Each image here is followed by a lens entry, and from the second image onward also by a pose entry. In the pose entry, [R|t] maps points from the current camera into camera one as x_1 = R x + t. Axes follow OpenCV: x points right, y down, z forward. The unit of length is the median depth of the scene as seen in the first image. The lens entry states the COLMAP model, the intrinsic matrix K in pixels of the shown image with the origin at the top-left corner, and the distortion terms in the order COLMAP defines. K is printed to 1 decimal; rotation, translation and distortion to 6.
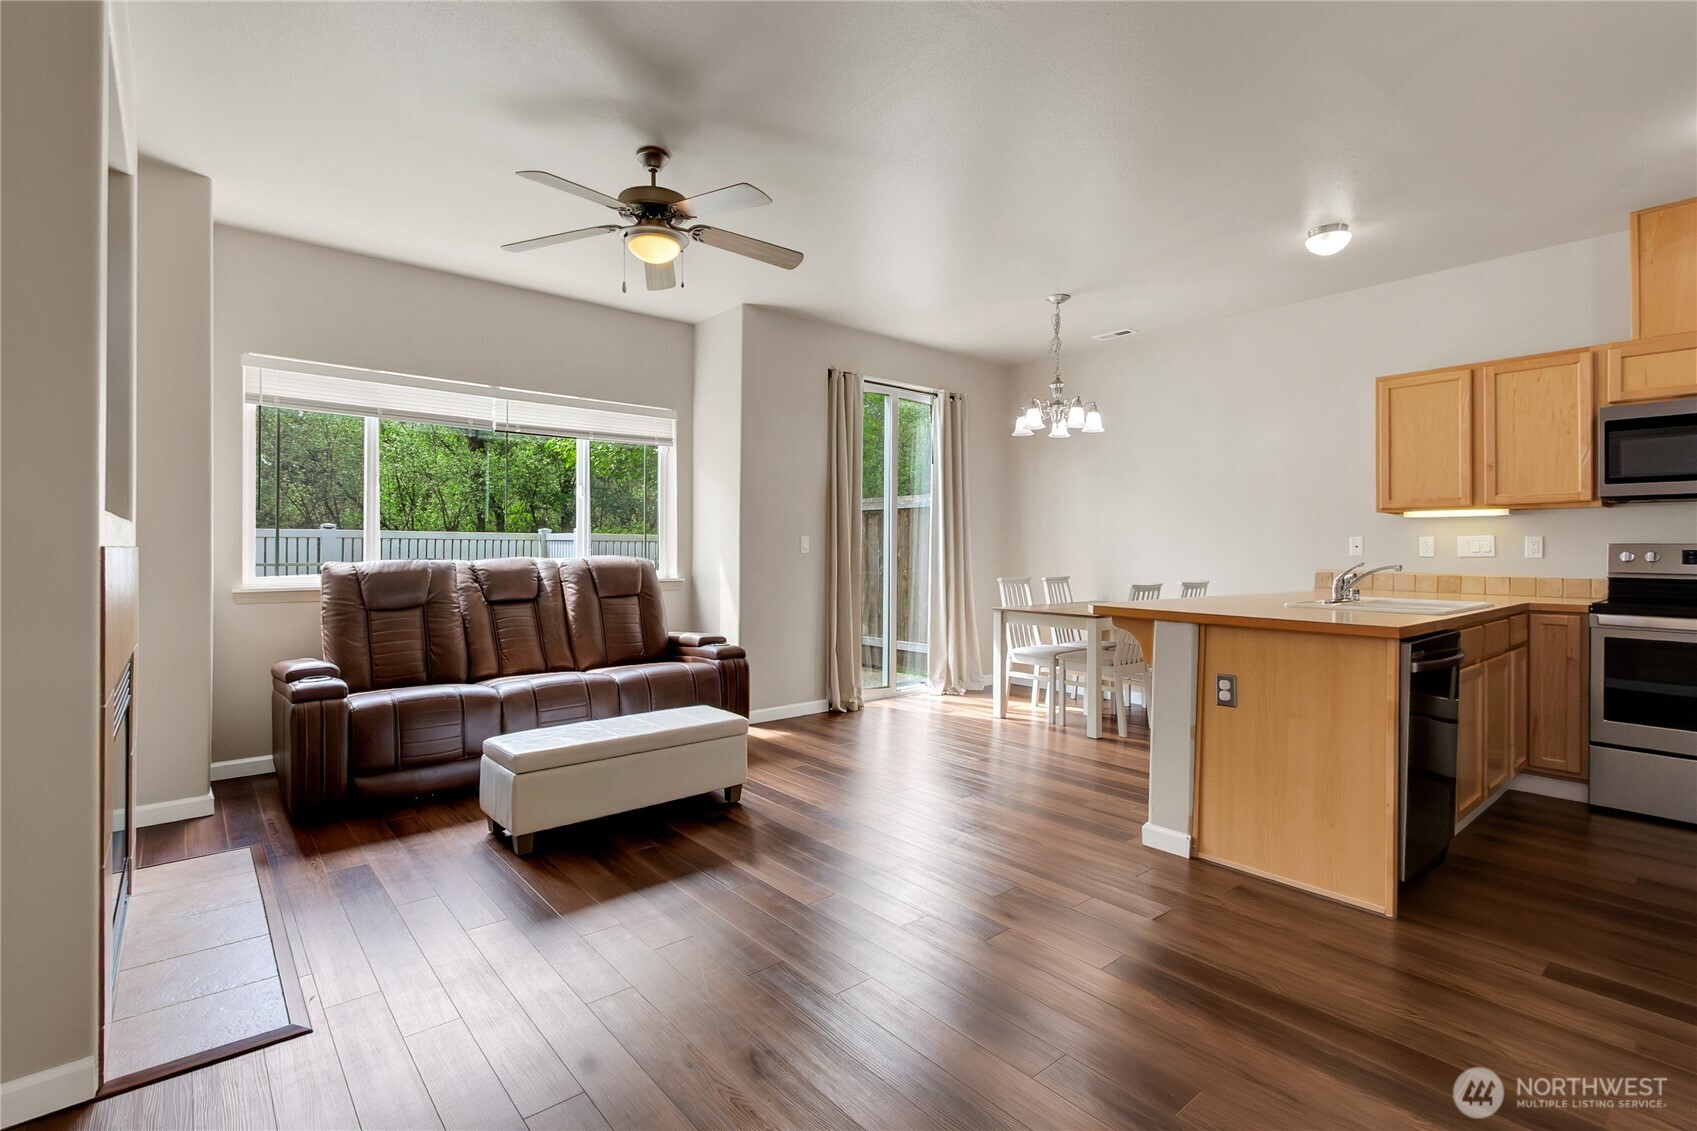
lens RADIAL K [[798.2, 0, 823.6], [0, 798.2, 546.1], [0, 0, 1]] dist [-0.023595, -0.000286]
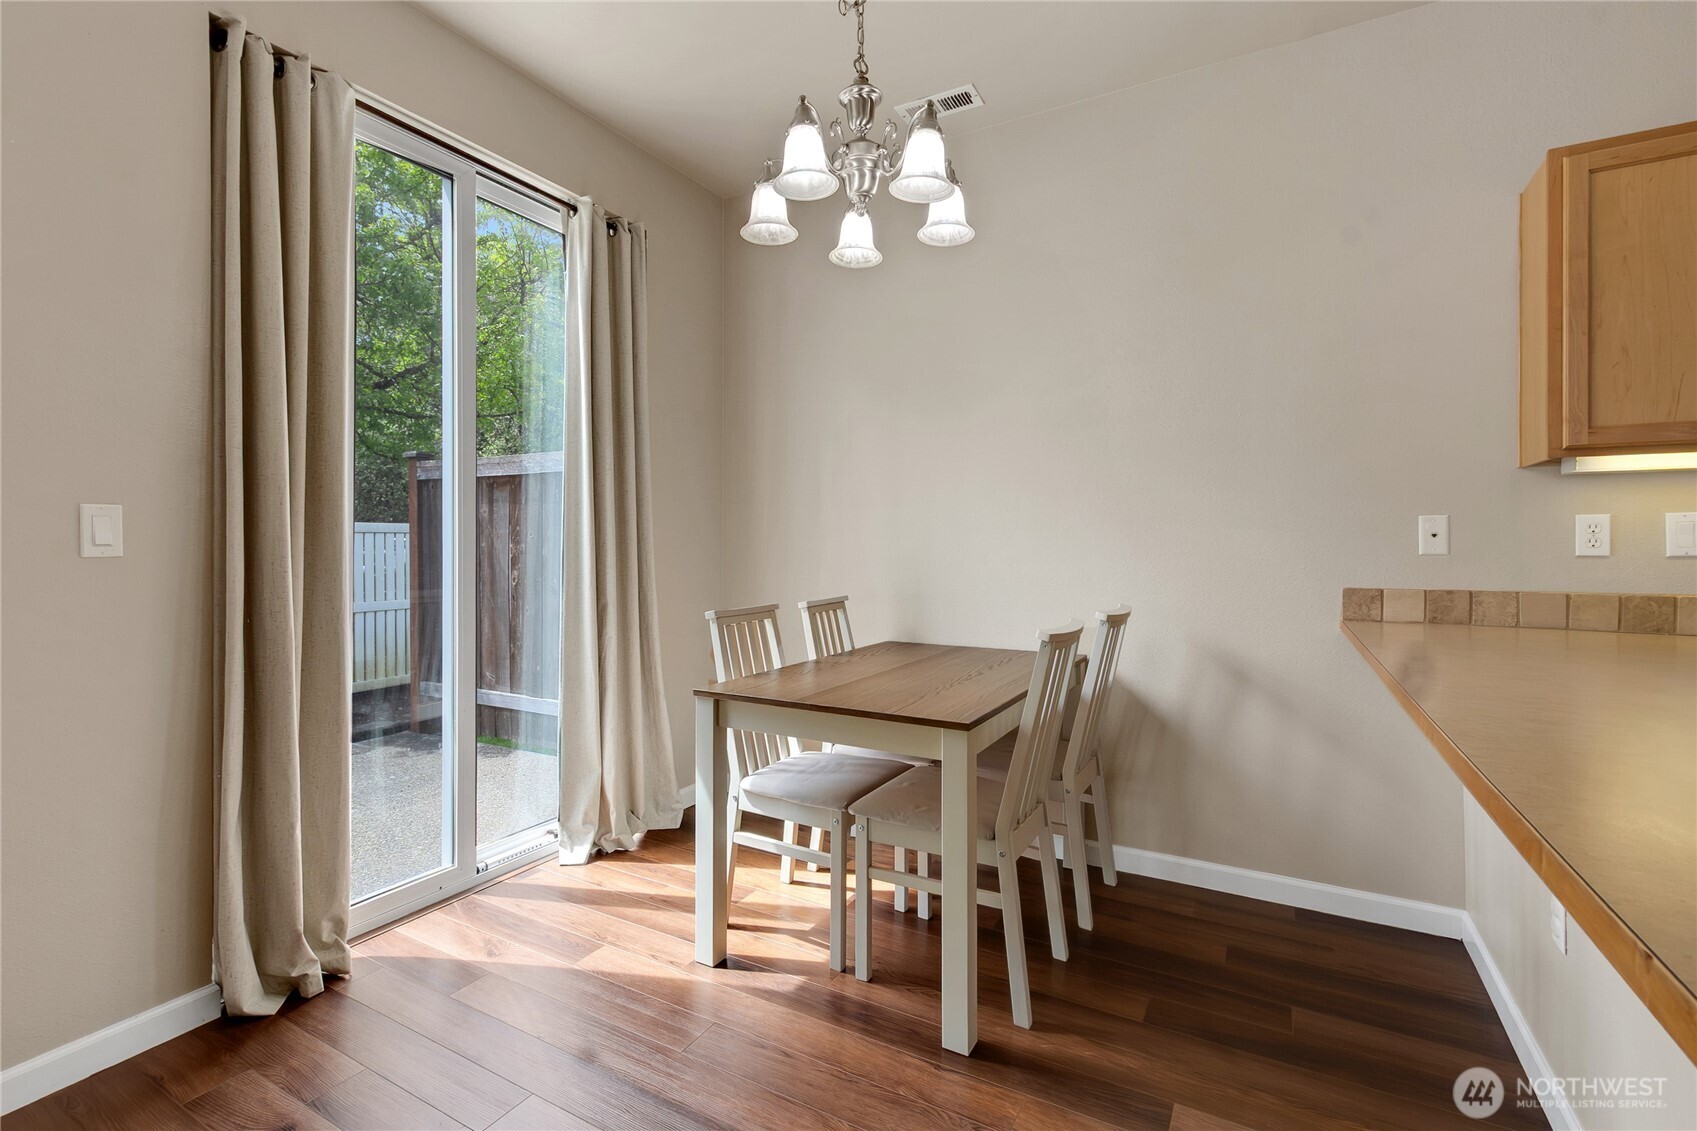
lens RADIAL K [[784.0, 0, 842.4], [0, 784.0, 550.7], [0, 0, 1]] dist [-0.018023, 0.000163]
pose [[0.929029, -0.005565, 0.369965, 0.139683], [0.002174, 0.999952, 0.009582, 0.004071], [-0.370001, -0.008098, 0.928996, 0.619640]]
